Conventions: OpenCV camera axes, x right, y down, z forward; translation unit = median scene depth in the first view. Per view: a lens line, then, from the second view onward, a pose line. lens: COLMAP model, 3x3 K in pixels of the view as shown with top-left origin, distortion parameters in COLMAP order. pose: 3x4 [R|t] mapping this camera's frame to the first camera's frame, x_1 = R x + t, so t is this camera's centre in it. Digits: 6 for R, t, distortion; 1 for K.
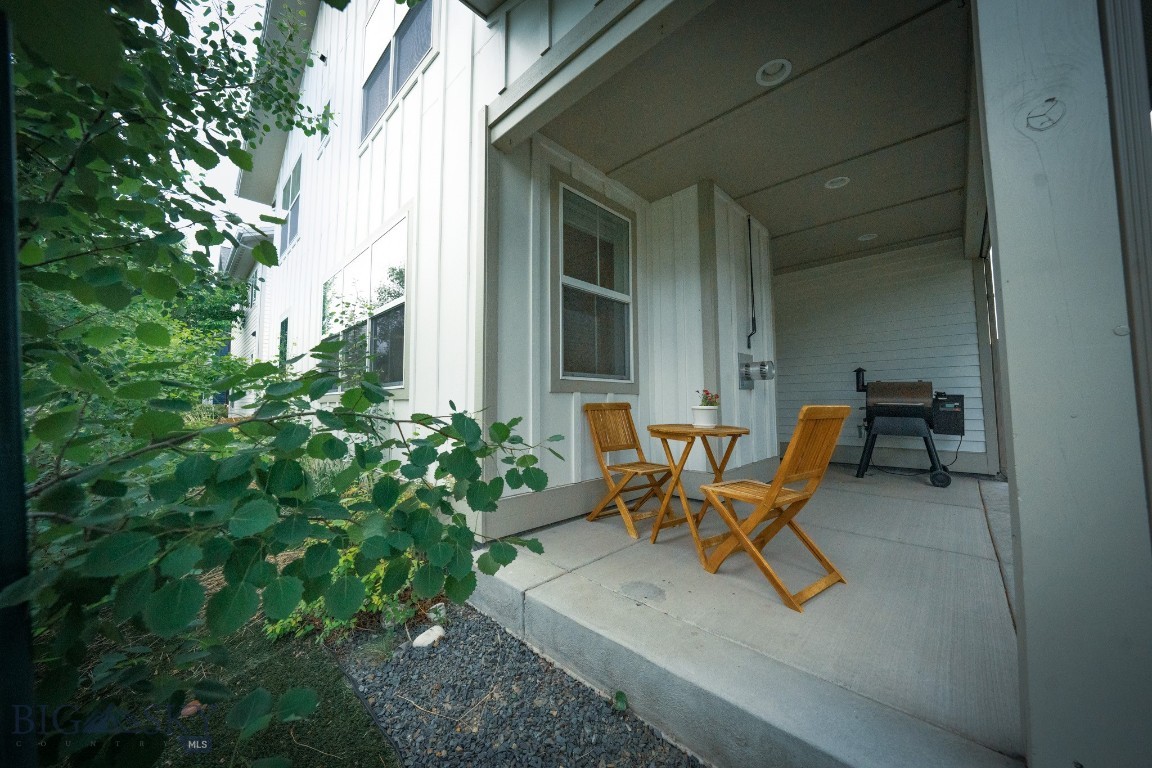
lens RADIAL K [[396.5, 0, 580.3], [0, 396.5, 379.4], [0, 0, 1]] dist [-0.022417, 0.000089]
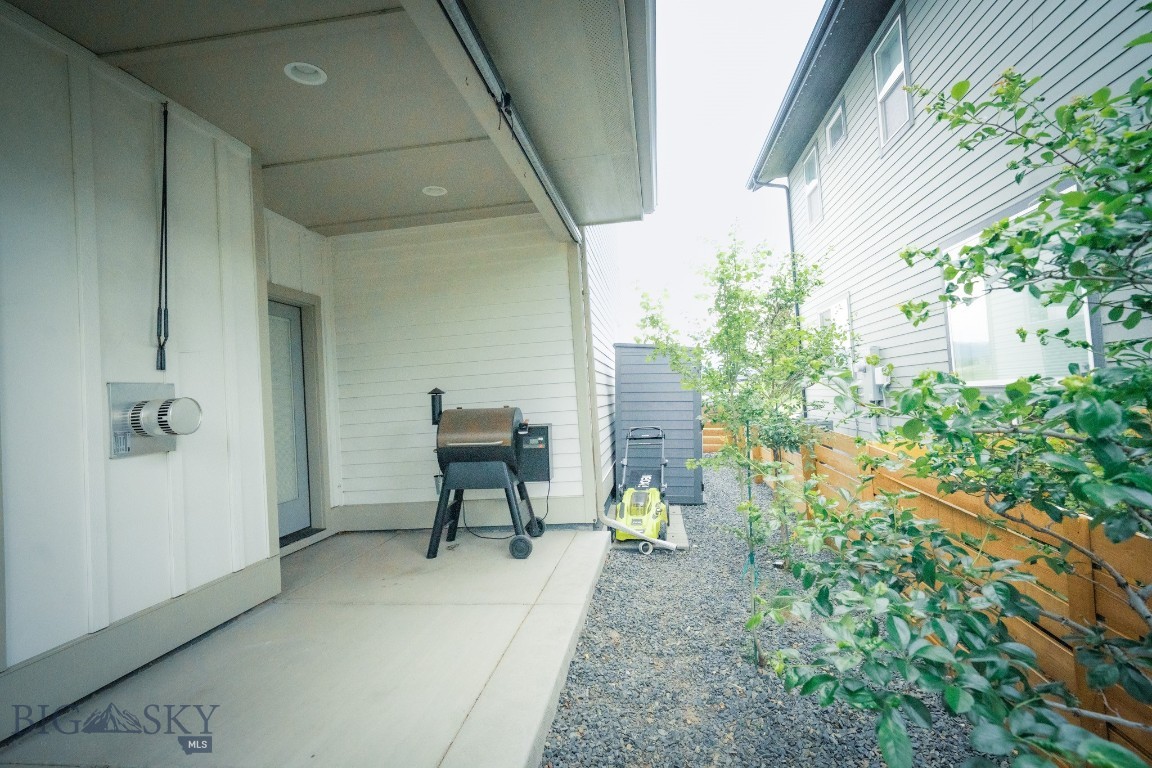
lens RADIAL K [[552.4, 0, 576.0], [0, 552.4, 384.0], [0, 0, 1]] dist [-0.000531, -0.000498]
pose [[0.810221, -0.032474, 0.585225, 0.575519], [0.025118, 0.999470, 0.020685, -0.080509], [-0.585586, -0.002060, 0.810607, 0.165434]]
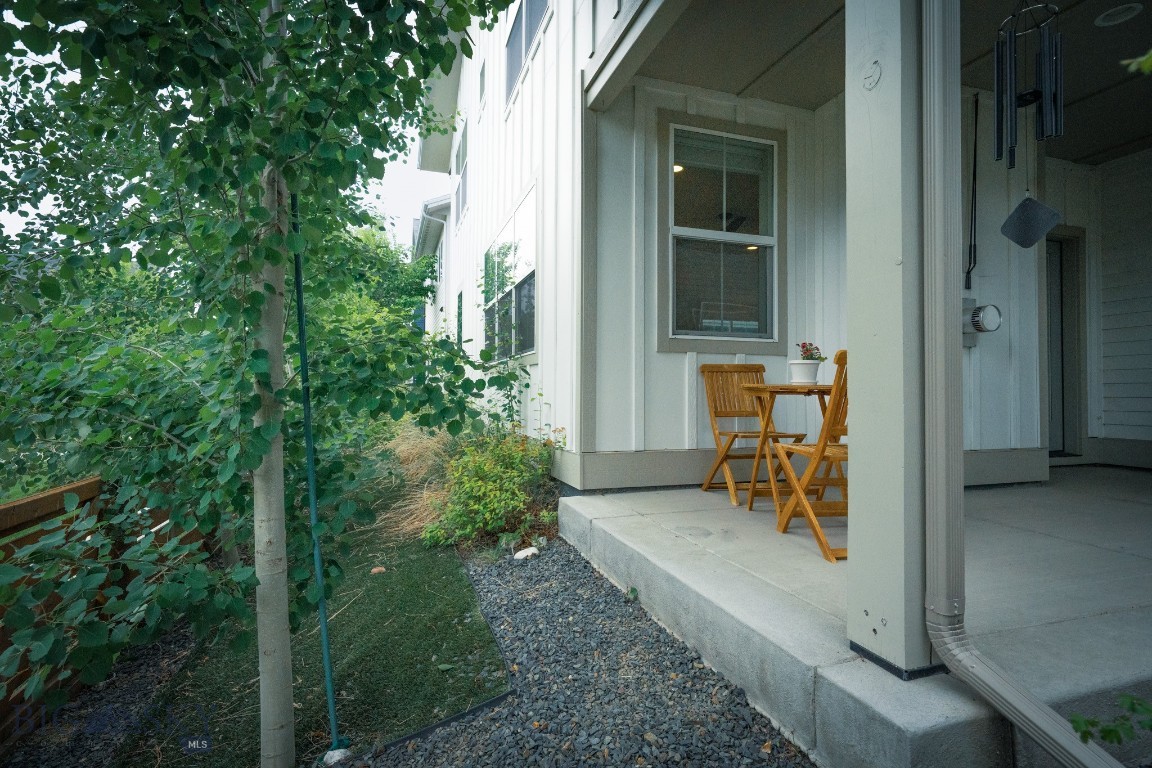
lens RADIAL K [[564.1, 0, 585.0], [0, 564.1, 377.9], [0, 0, 1]] dist [0.010086, 0.000180]
pose [[0.892188, -0.001794, -0.451661, 0.356466], [0.018624, 0.999288, 0.032821, 0.044155], [0.451281, -0.037695, 0.891586, -0.281007]]
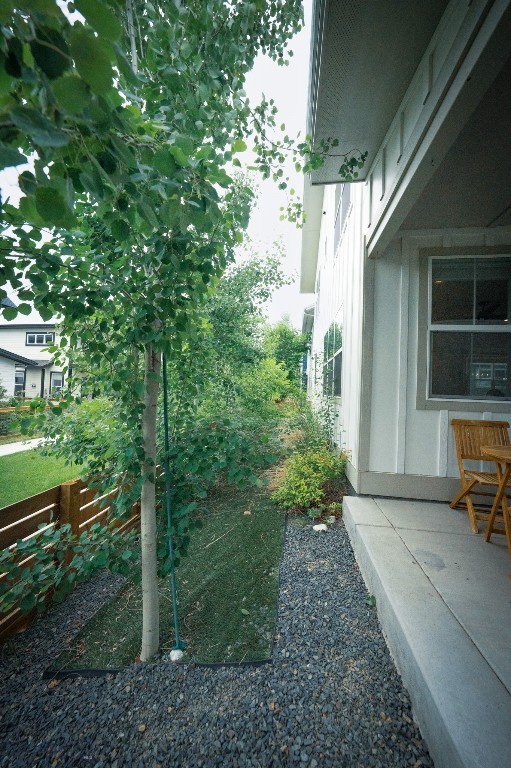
lens RADIAL K [[269.3, 0, 252.3], [0, 269.3, 382.7], [0, 0, 1]] dist [-0.030692, 0.007098]
pose [[0.568547, 0.008690, -0.822605, 0.353135], [0.010855, 0.999778, 0.018064, -0.080821], [0.822579, -0.019200, 0.568326, -0.040710]]
